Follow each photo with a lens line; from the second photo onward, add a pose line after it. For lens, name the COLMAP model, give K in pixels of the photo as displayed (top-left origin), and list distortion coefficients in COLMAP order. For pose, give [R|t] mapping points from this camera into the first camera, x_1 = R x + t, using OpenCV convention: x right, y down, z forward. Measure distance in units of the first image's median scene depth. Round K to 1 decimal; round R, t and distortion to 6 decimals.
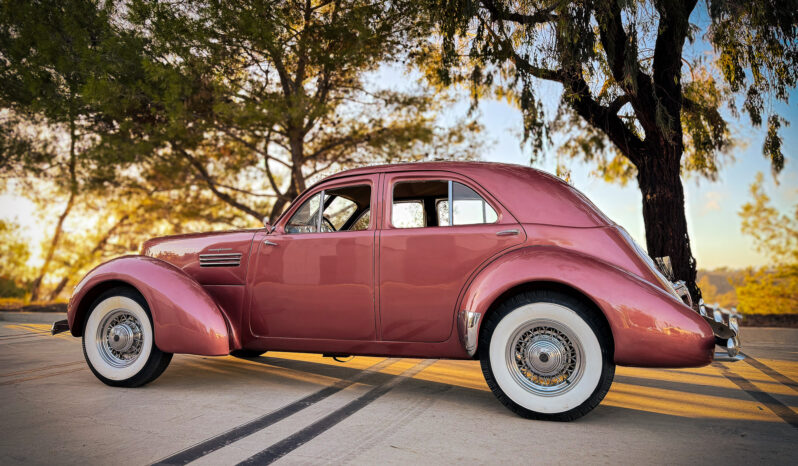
lens RADIAL K [[542.5, 0, 403.4], [0, 542.5, 240.8], [0, 0, 1]] dist [0.105525, -0.180998]
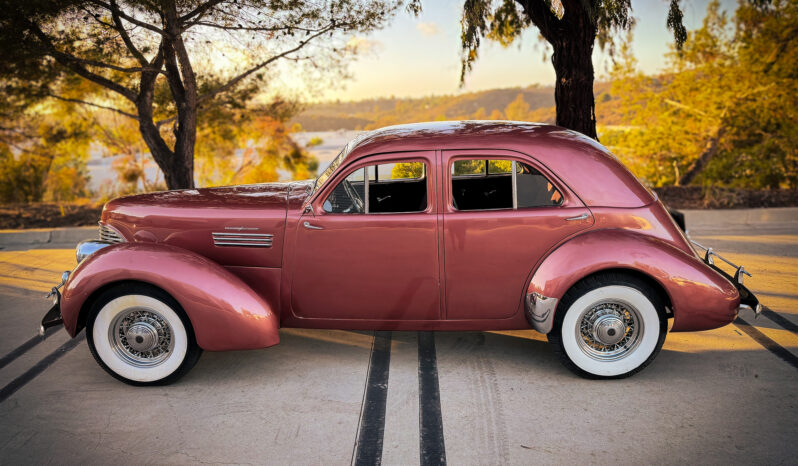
lens RADIAL K [[542.5, 0, 403.4], [0, 542.5, 240.8], [0, 0, 1]] dist [0.105525, -0.180998]
pose [[0.959461, -0.099503, 0.263692, -0.333498], [0.015995, 0.953322, 0.301533, -0.241165], [-0.281387, -0.285091, 0.916267, 0.106298]]
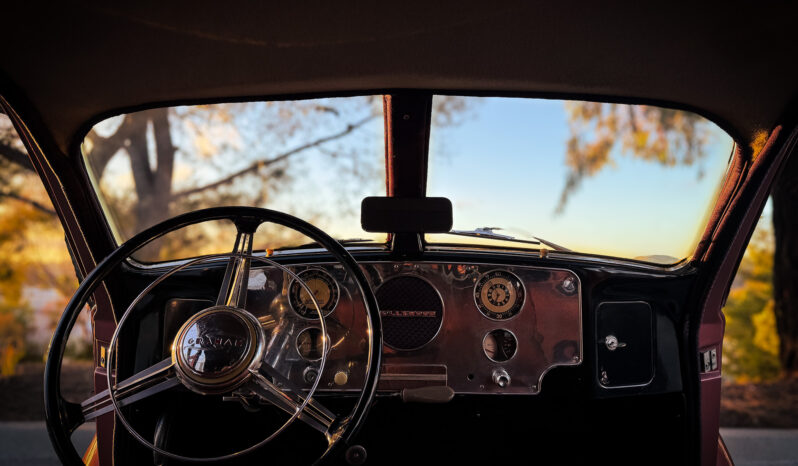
lens RADIAL K [[542.5, 0, 403.4], [0, 542.5, 240.8], [0, 0, 1]] dist [0.105525, -0.180998]
pose [[0.940979, 0.030998, 0.337041, -0.423106], [-0.034347, 0.999402, 0.003977, -0.011519], [-0.336716, -0.015319, 0.941481, 1.241009]]
